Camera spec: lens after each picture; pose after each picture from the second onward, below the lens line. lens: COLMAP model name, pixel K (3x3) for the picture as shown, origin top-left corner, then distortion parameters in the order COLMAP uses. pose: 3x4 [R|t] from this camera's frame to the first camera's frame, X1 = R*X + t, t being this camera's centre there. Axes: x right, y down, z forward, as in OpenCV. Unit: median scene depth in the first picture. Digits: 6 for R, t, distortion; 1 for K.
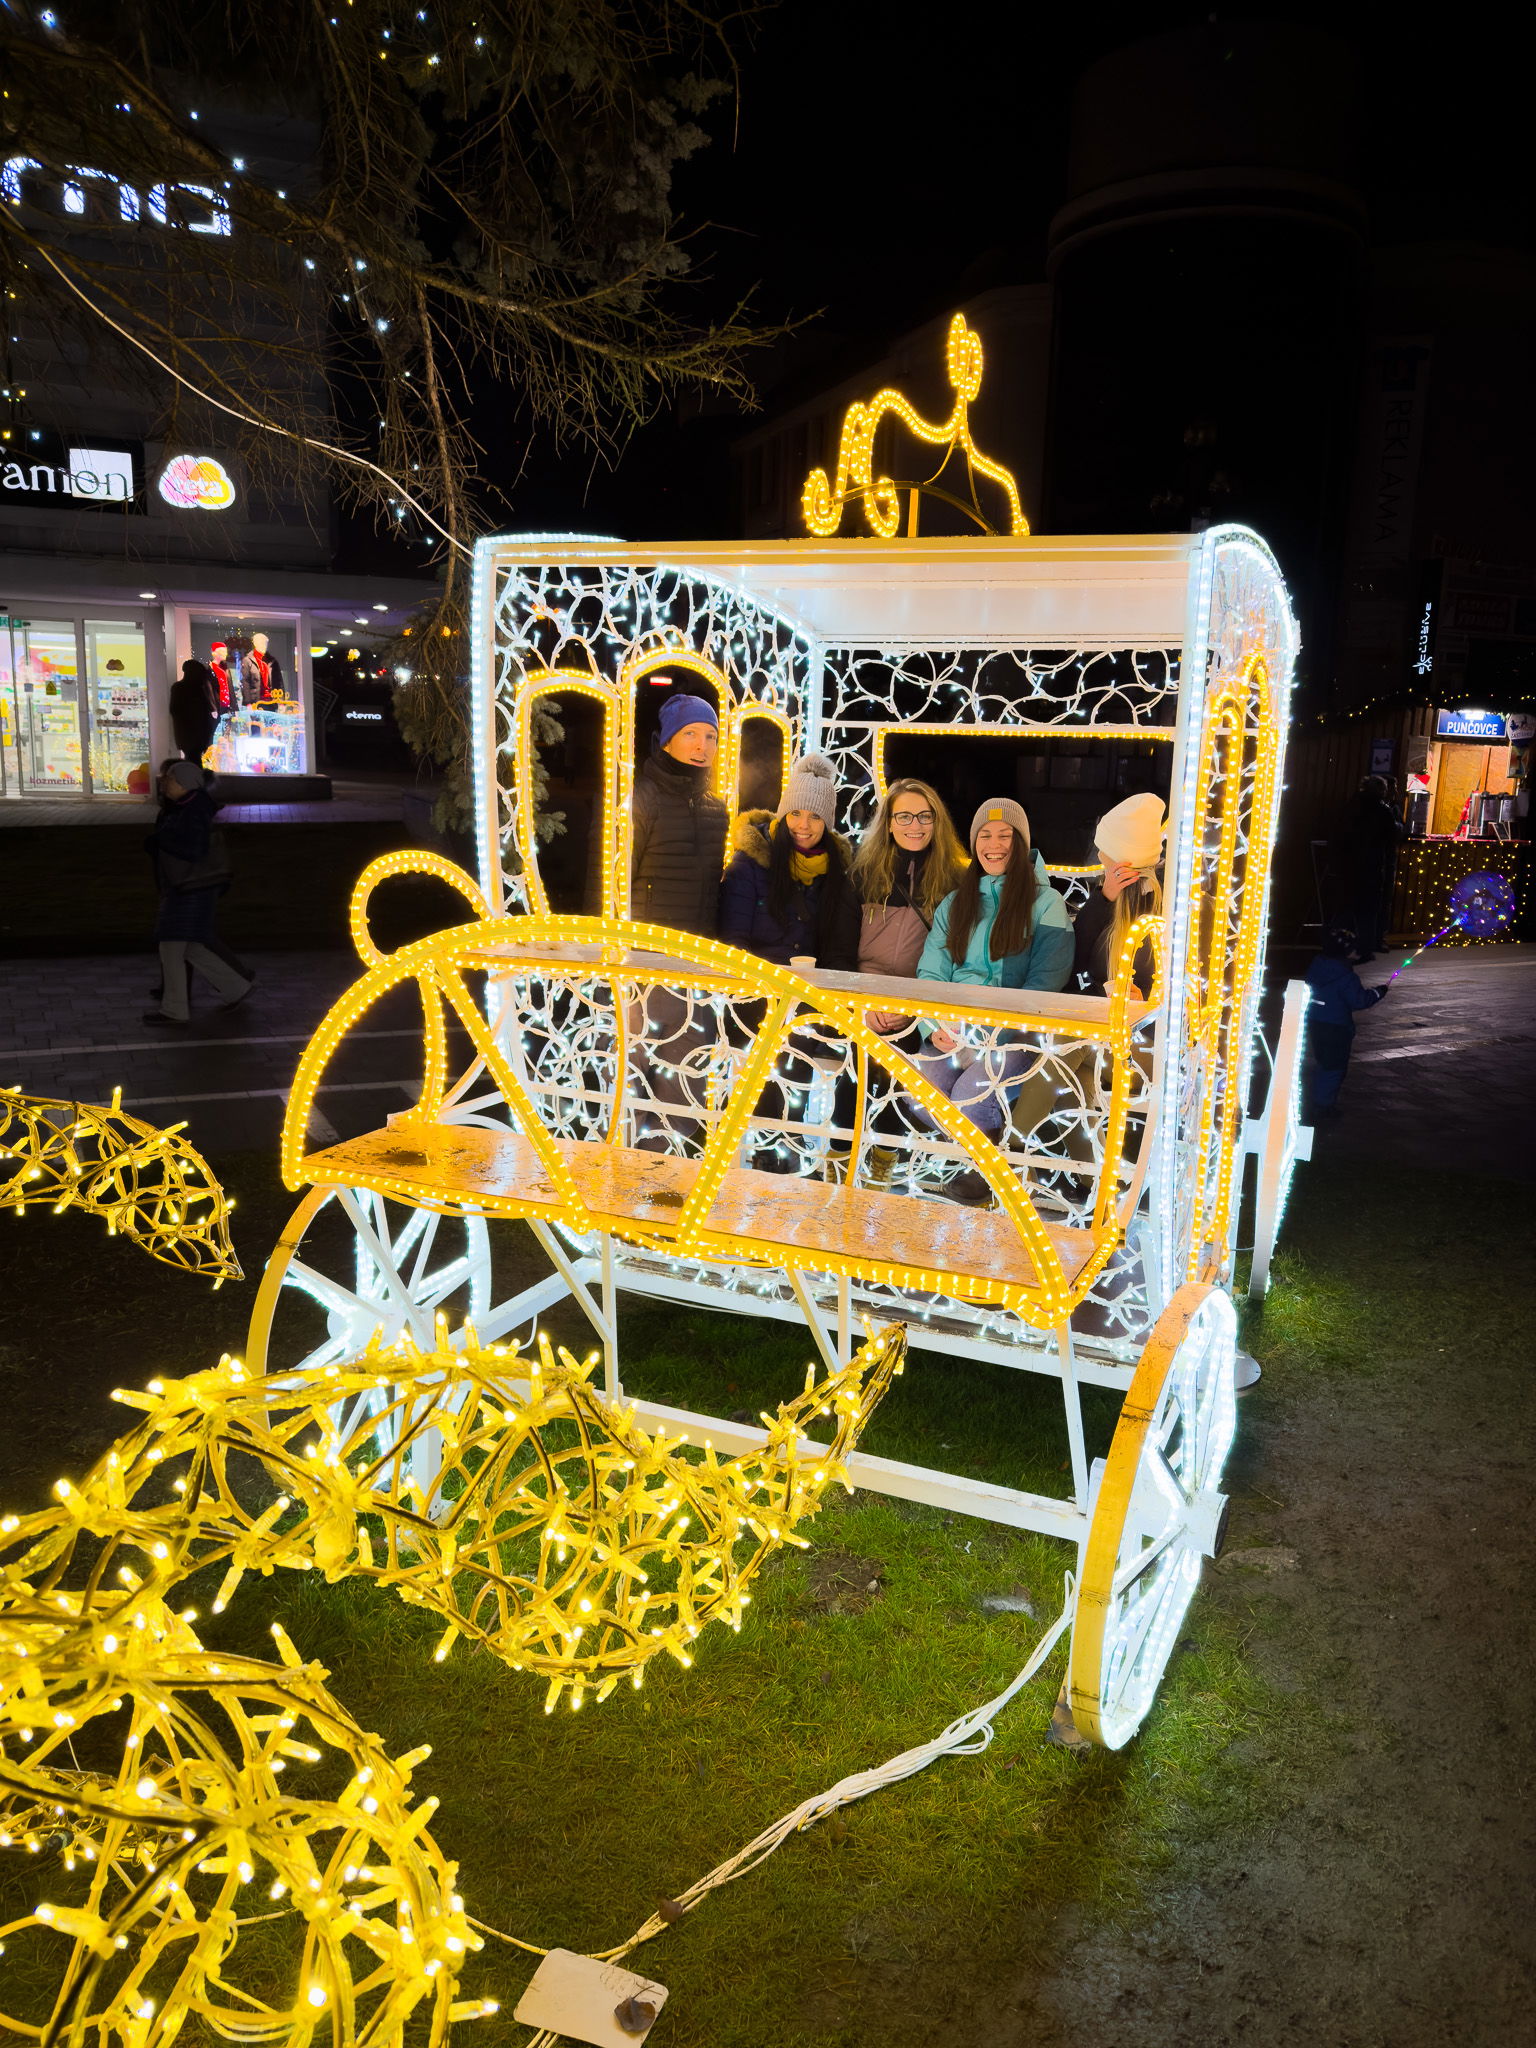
lens RADIAL K [[1450.6, 0, 758.0], [0, 1450.6, 1012.3], [0, 0, 1]] dist [-0.058051, -0.004617]
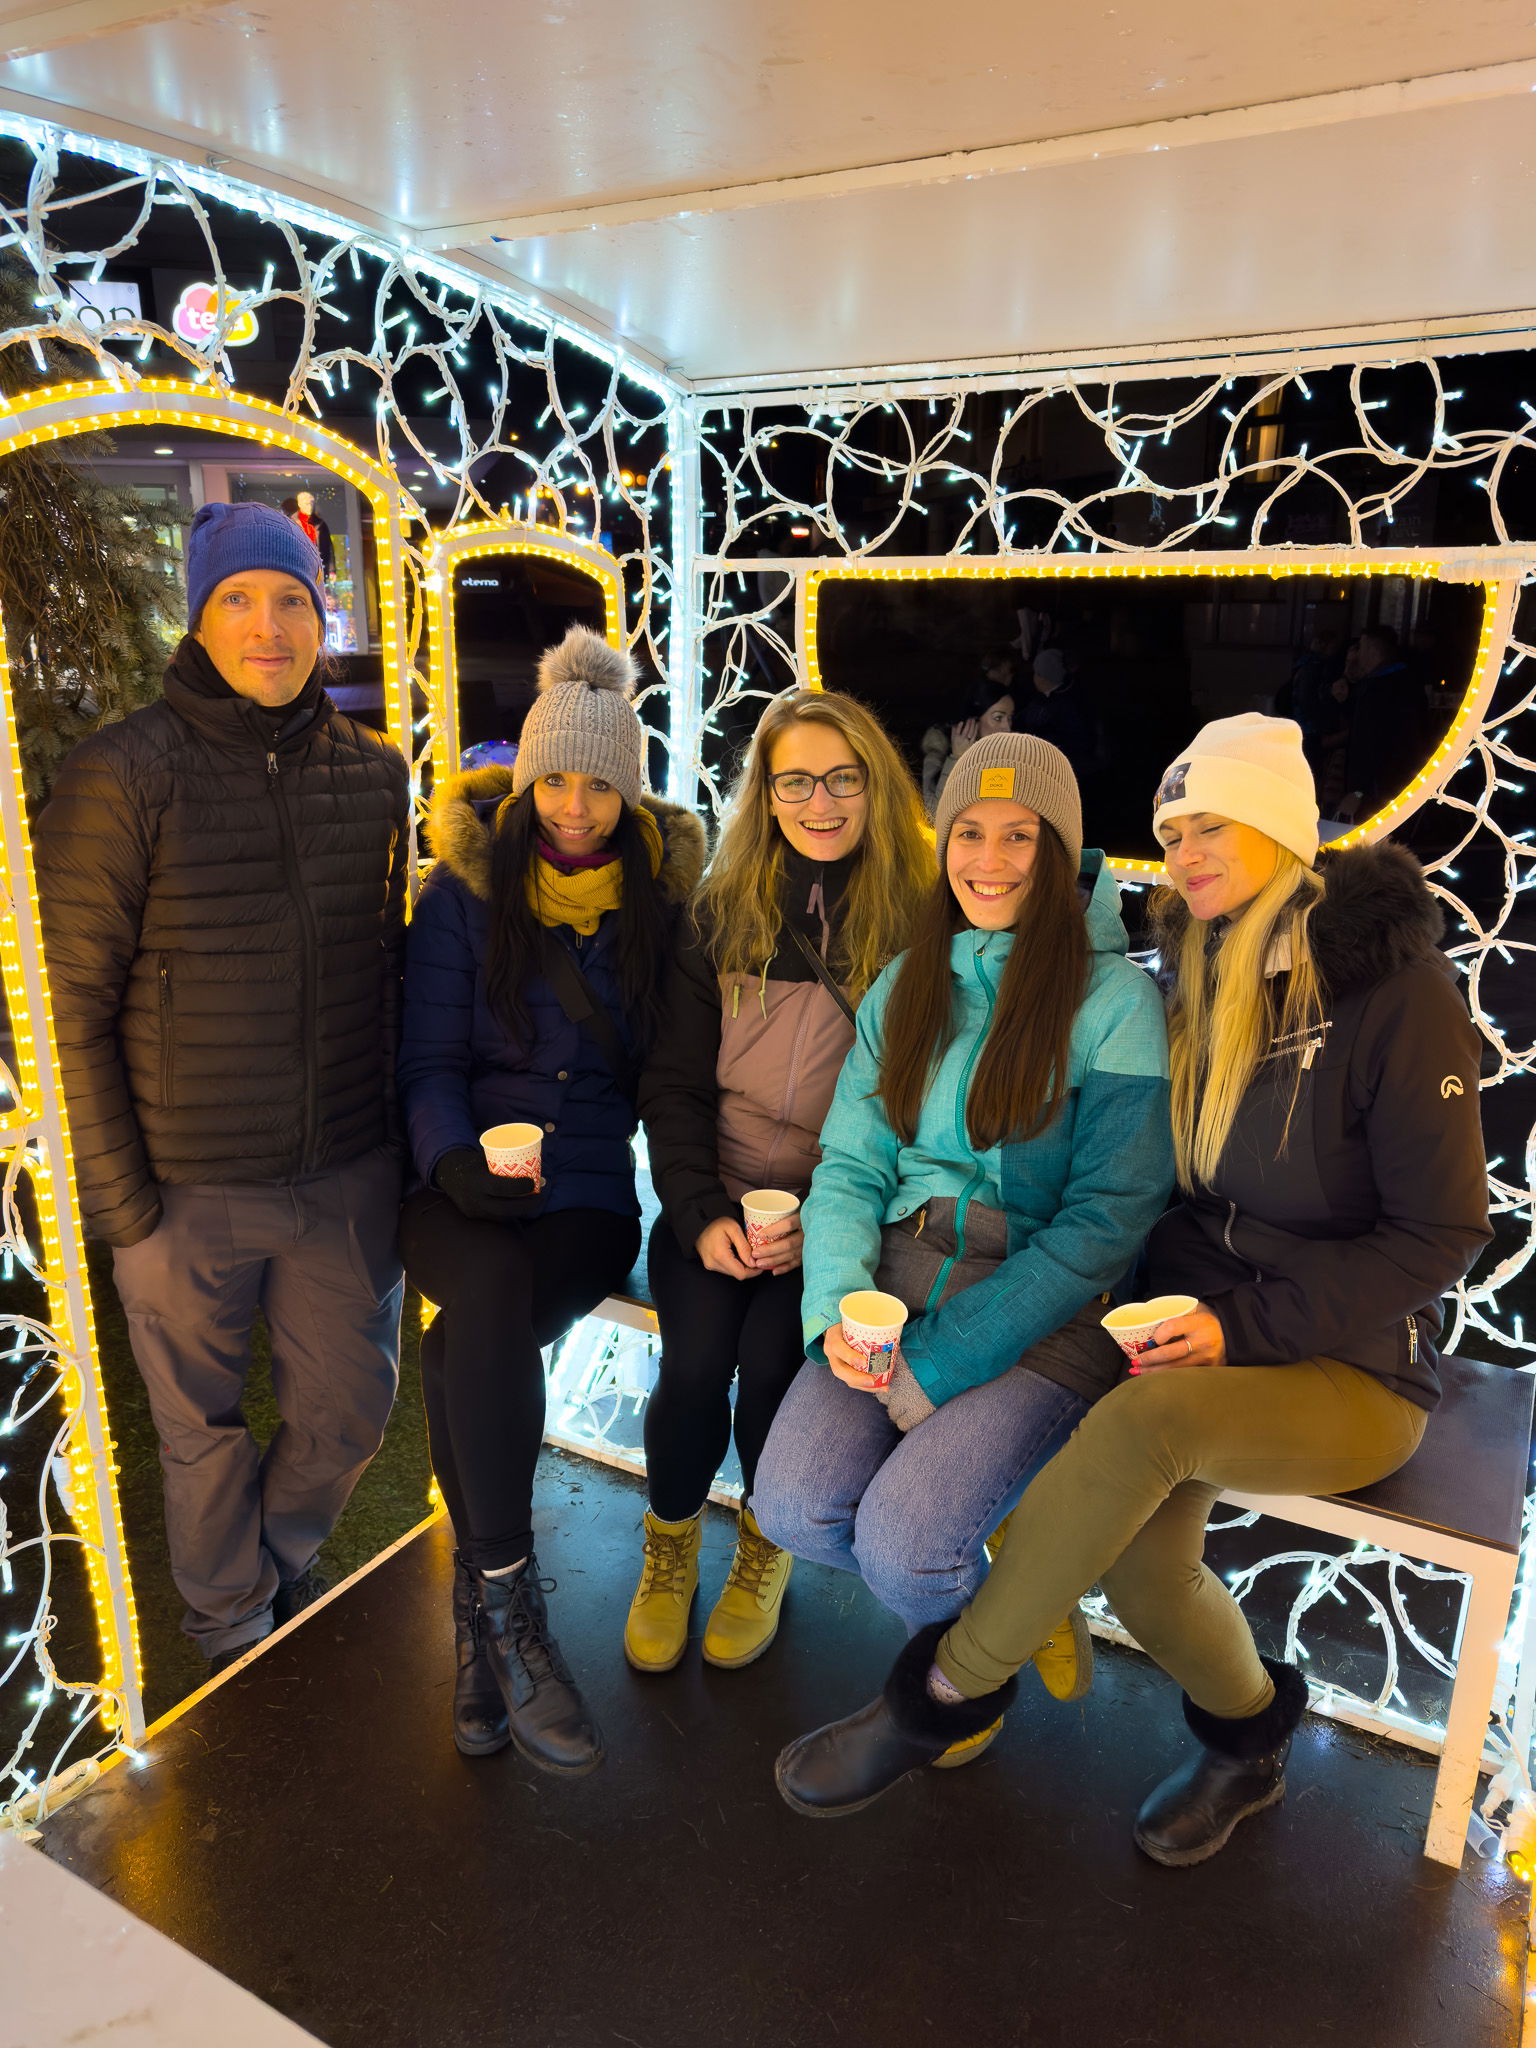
lens RADIAL K [[1450.6, 0, 780.4], [0, 1450.6, 1038.0], [0, 0, 1]] dist [-0.058051, -0.004617]
pose [[0.995267, -0.000872, -0.097177, 0.126366], [0.011630, 0.993843, 0.110188, -0.097553], [0.096482, -0.110797, 0.989149, 0.521993]]
